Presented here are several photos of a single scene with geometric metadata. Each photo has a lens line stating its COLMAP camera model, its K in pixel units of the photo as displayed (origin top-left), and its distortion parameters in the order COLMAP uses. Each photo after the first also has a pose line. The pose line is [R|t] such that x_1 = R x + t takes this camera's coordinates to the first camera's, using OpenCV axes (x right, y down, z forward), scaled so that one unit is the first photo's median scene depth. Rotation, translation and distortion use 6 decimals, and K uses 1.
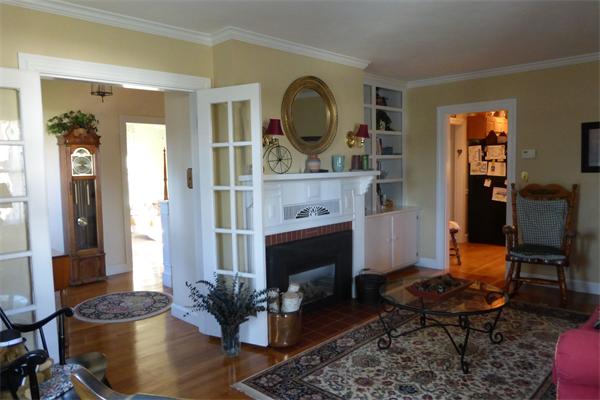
lens RADIAL K [[441.6, 0, 297.8], [0, 441.6, 201.1], [0, 0, 1]] dist [-0.035688, 0.005554]
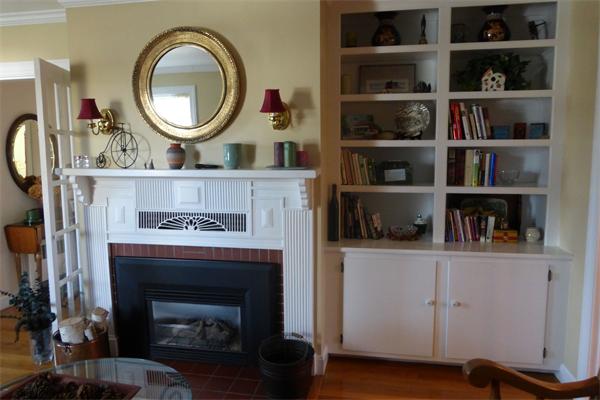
lens RADIAL K [[441.6, 0, 297.8], [0, 441.6, 201.1], [0, 0, 1]] dist [-0.035688, 0.005554]
pose [[0.541449, 0.111473, -0.833311, 0.692178], [-0.073400, 0.993654, 0.085230, -0.082824], [0.837523, 0.015017, 0.546195, 0.739140]]
